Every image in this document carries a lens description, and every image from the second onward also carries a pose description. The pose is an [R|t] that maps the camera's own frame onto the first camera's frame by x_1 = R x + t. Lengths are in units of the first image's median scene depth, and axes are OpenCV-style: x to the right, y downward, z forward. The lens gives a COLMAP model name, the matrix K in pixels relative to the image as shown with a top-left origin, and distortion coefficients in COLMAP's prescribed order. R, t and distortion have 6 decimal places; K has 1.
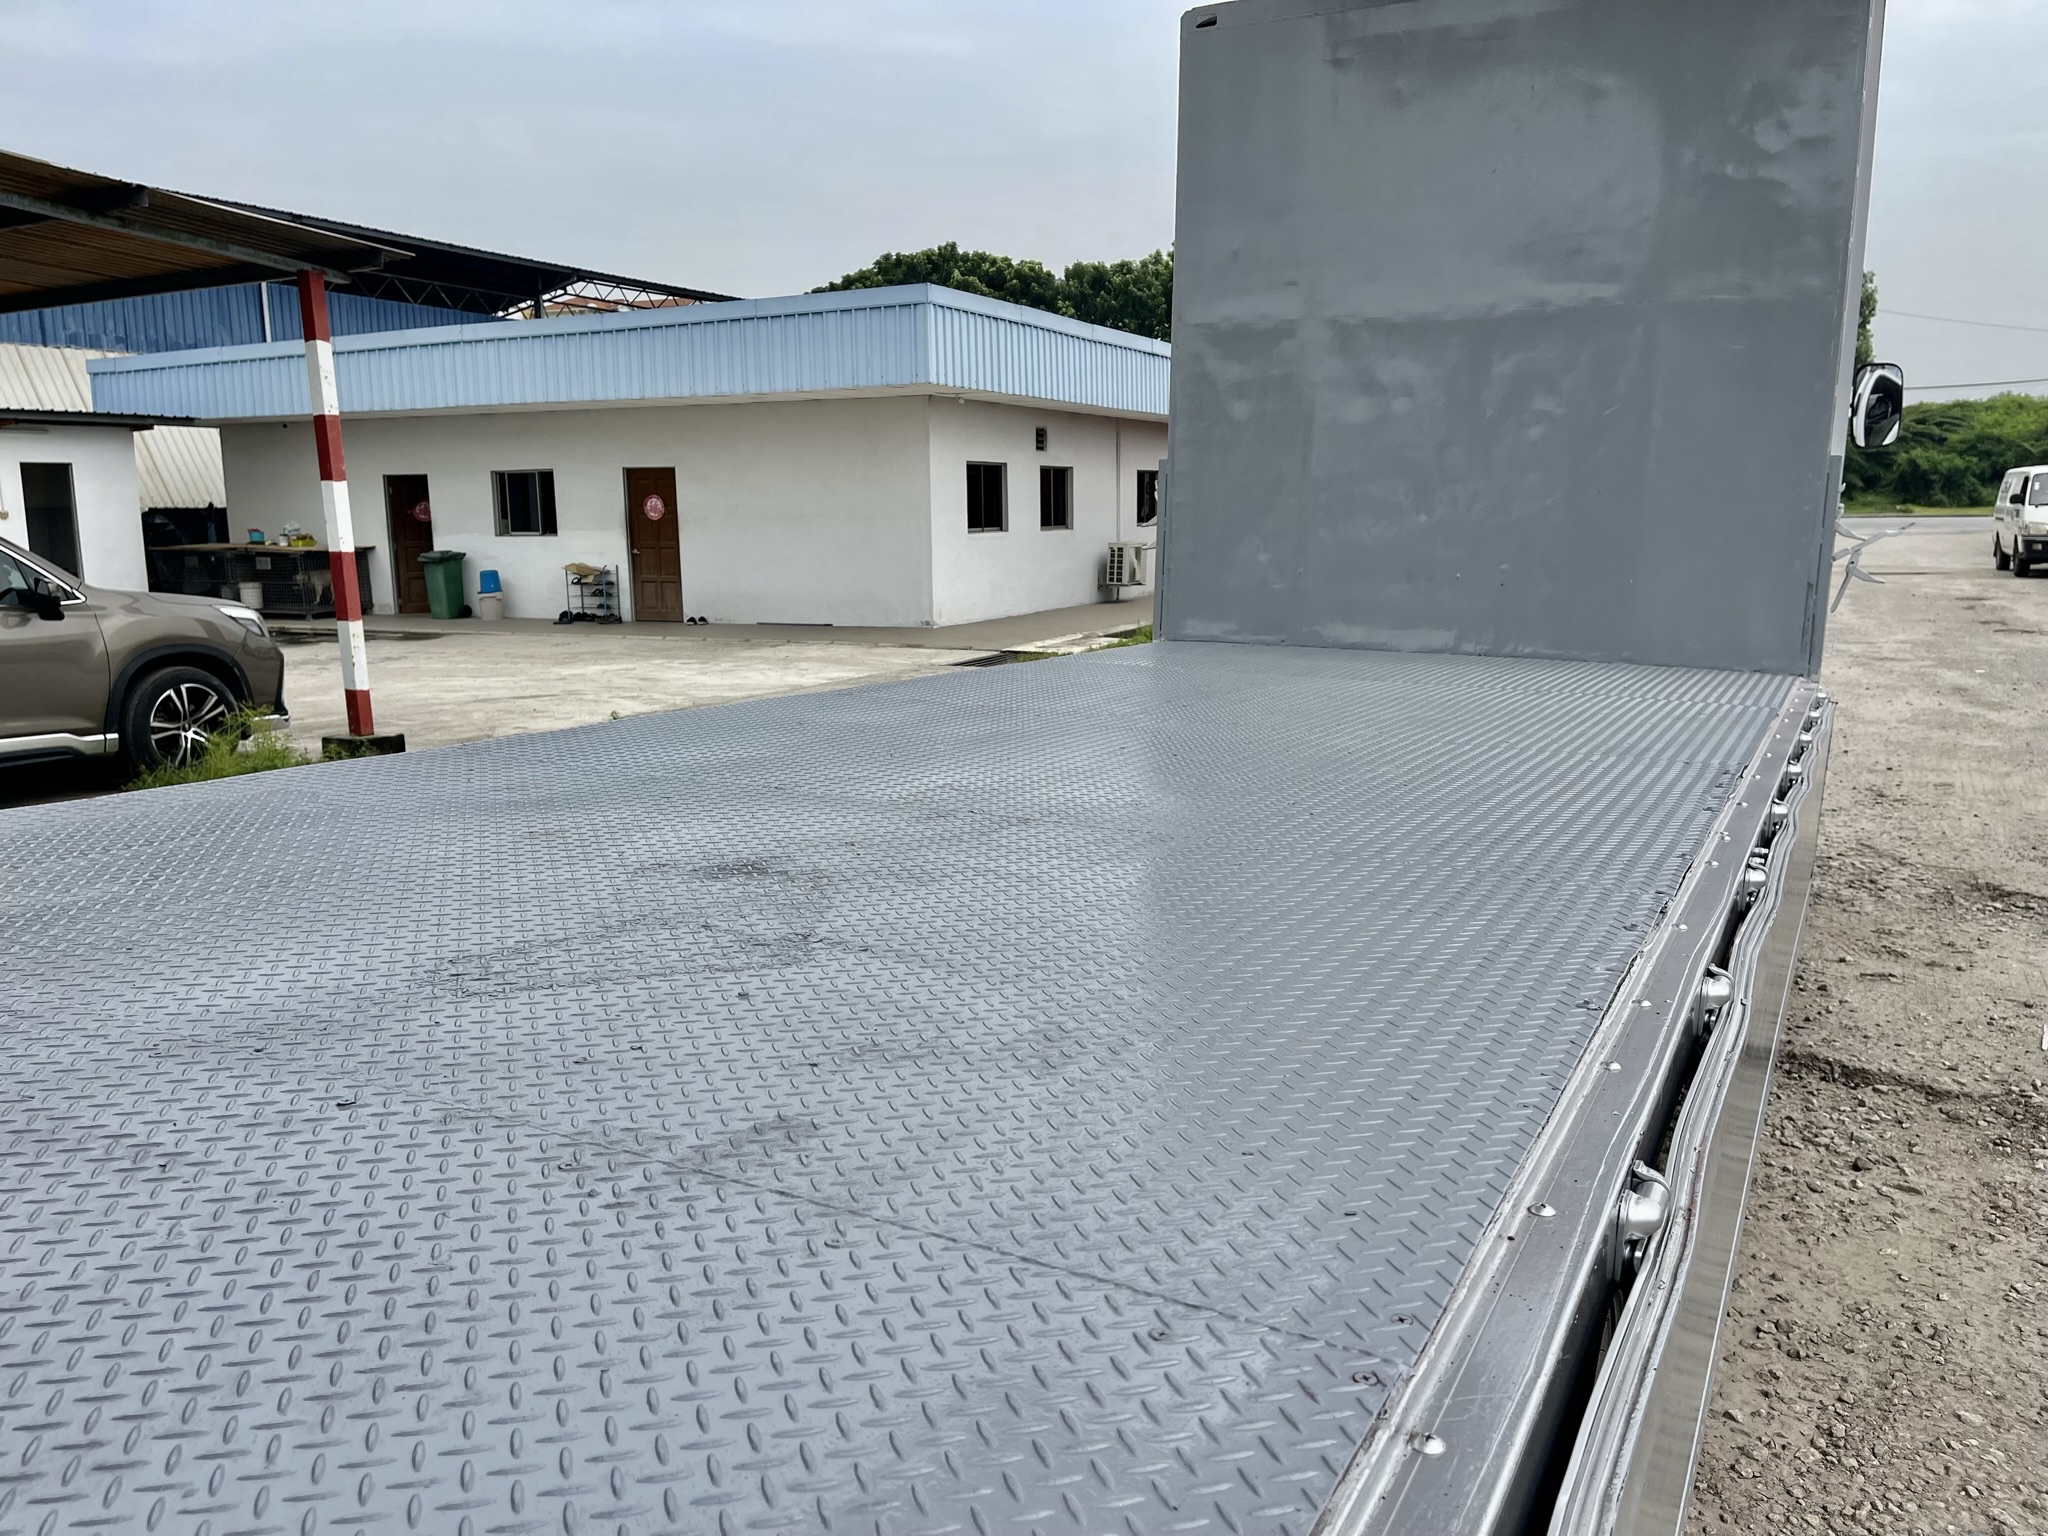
lens RADIAL K [[1540.5, 0, 1028.9], [0, 1540.5, 777.2], [0, 0, 1]] dist [0.048554, -0.042763]
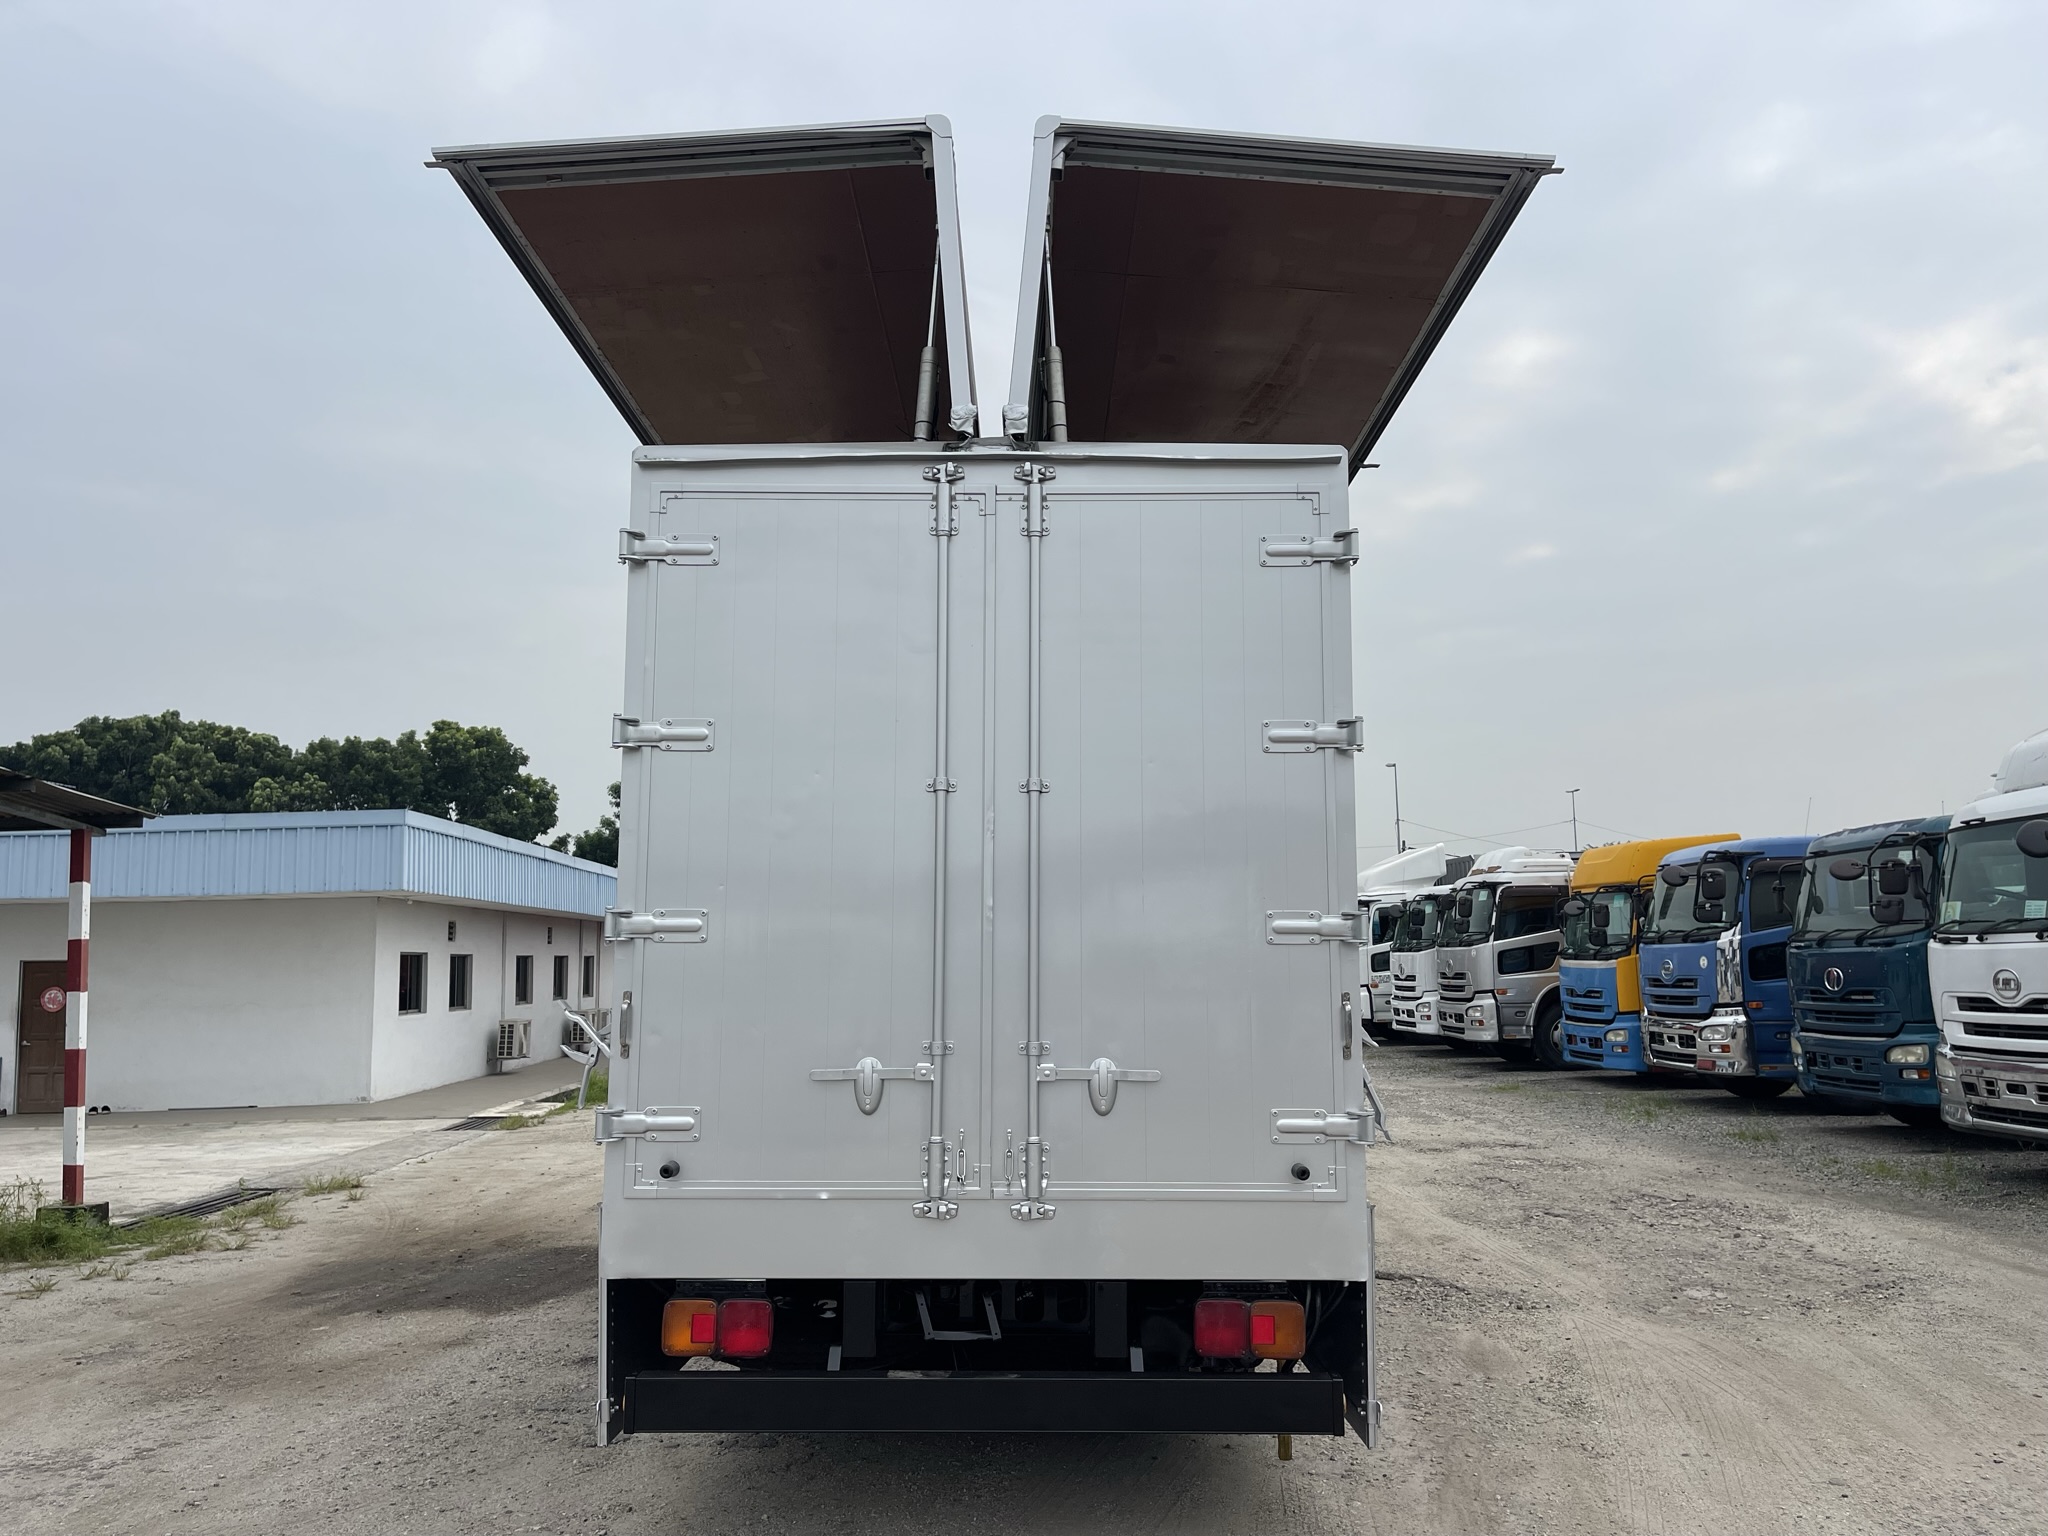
lens RADIAL K [[1540.5, 0, 1033.3], [0, 1540.5, 763.4], [0, 0, 1]] dist [0.048554, -0.042763]
pose [[0.879731, 0.053830, 0.472415, -0.178033], [0.092068, 0.955481, -0.280321, 0.024996], [-0.466473, 0.290102, 0.835610, -0.208481]]
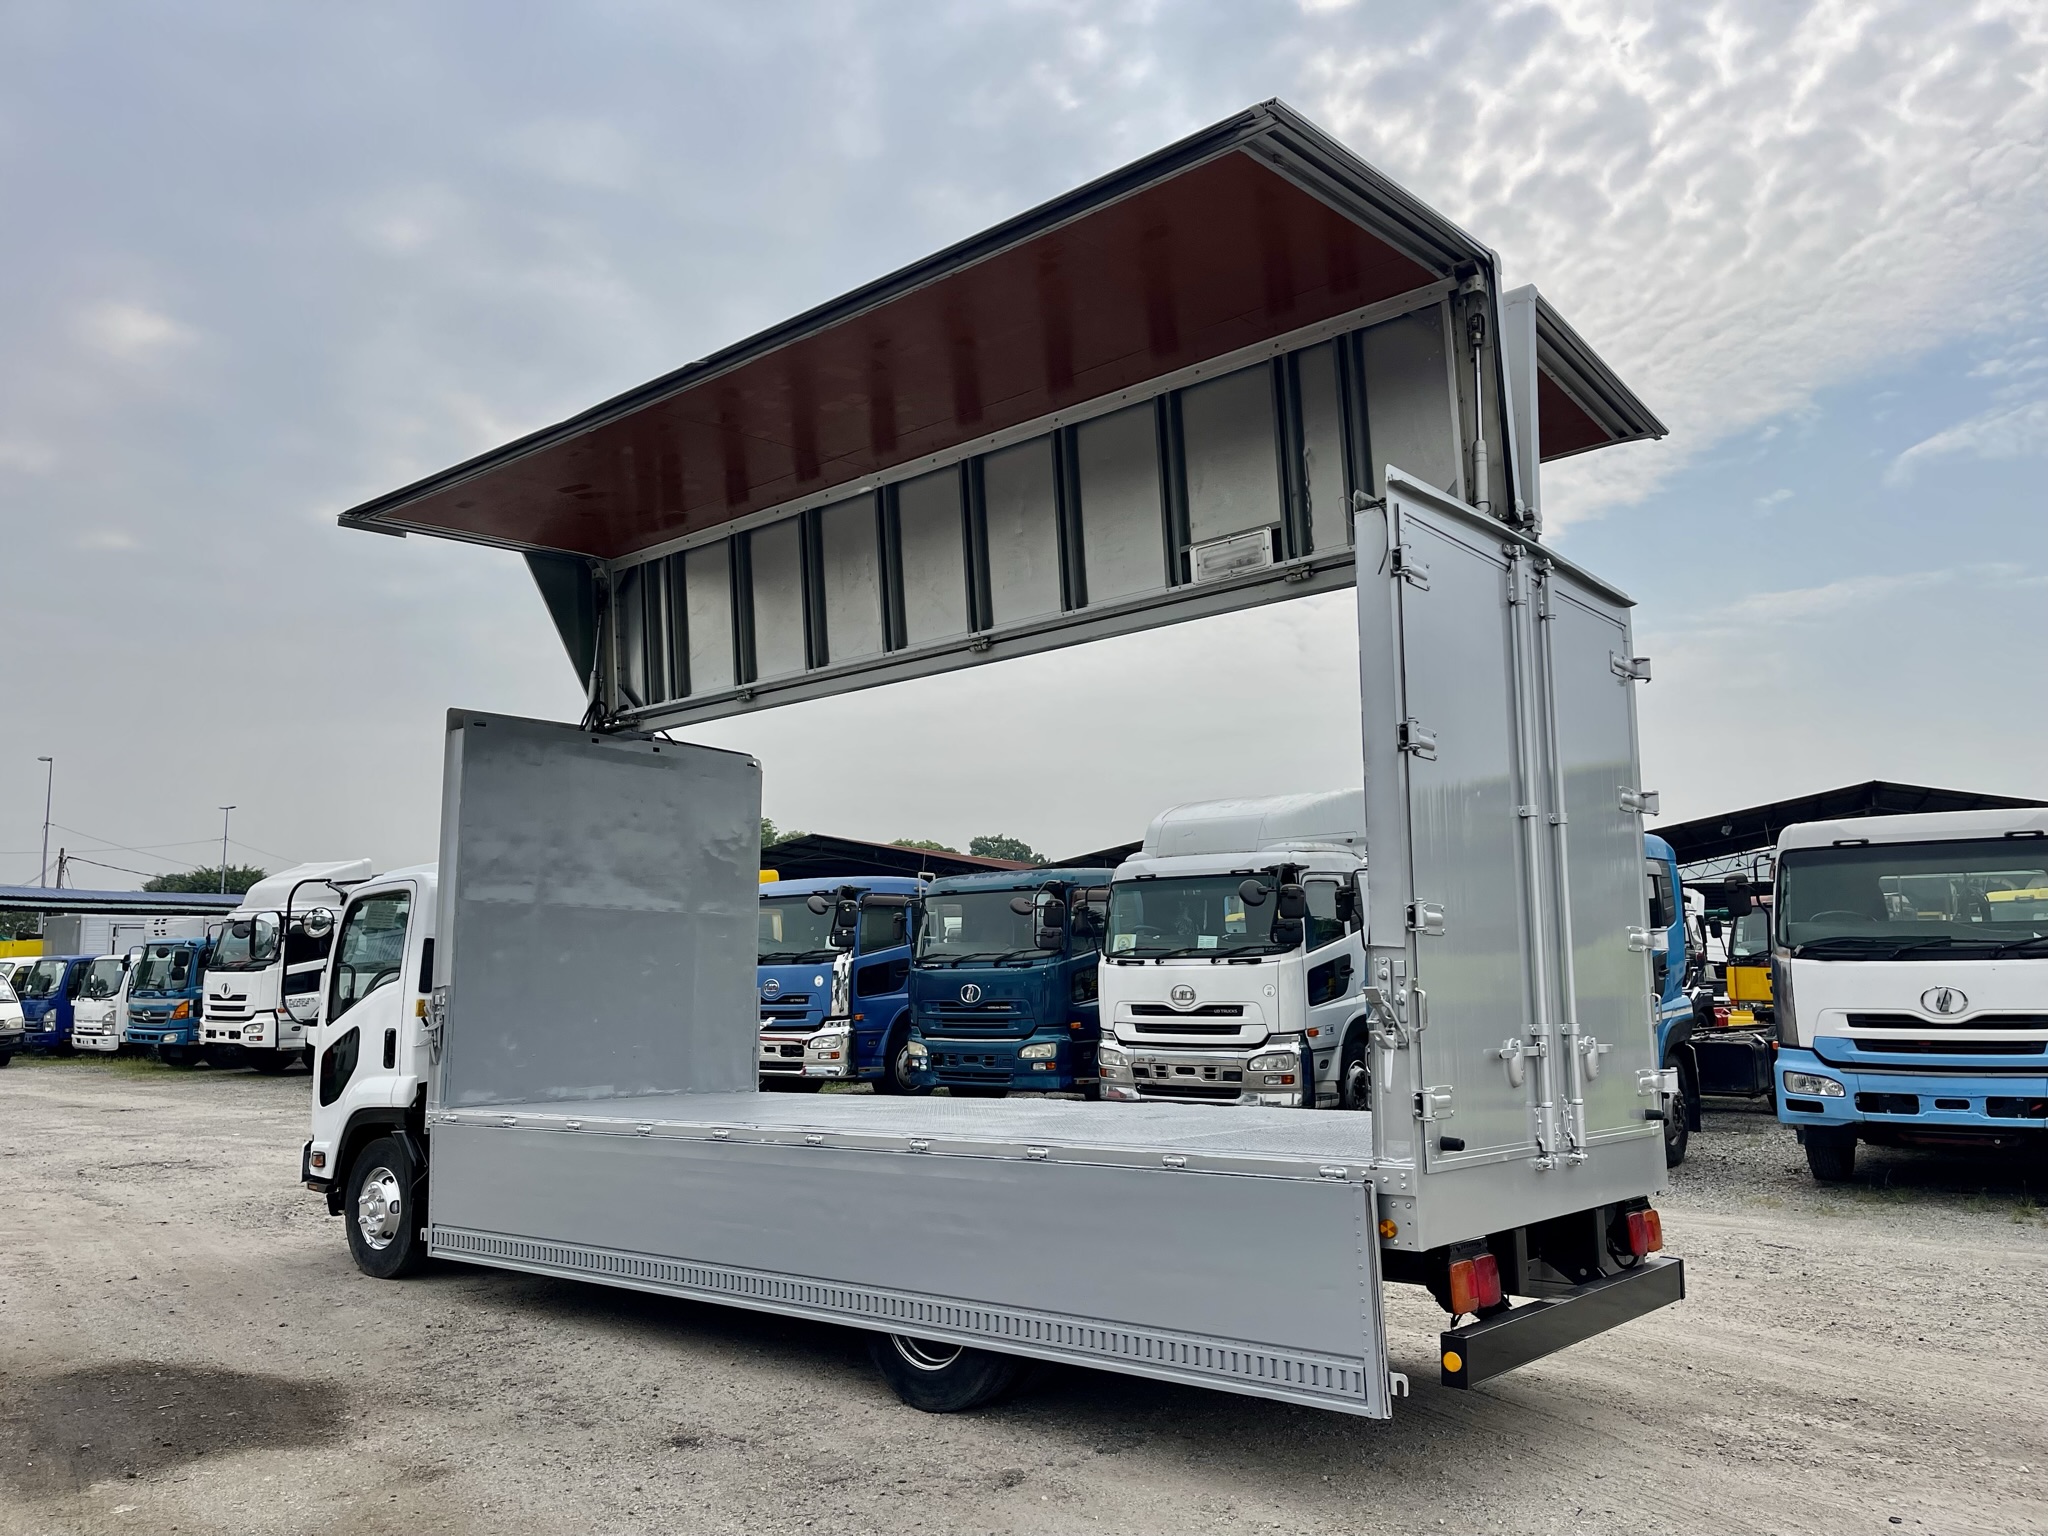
lens RADIAL K [[1540.5, 0, 1020.1], [0, 1540.5, 772.8], [0, 0, 1]] dist [0.048554, -0.042763]
pose [[0.216481, 0.132052, 0.967315, -0.390665], [0.174197, 0.969686, -0.171361, -0.016253], [-0.960620, 0.205599, 0.186915, 0.045339]]
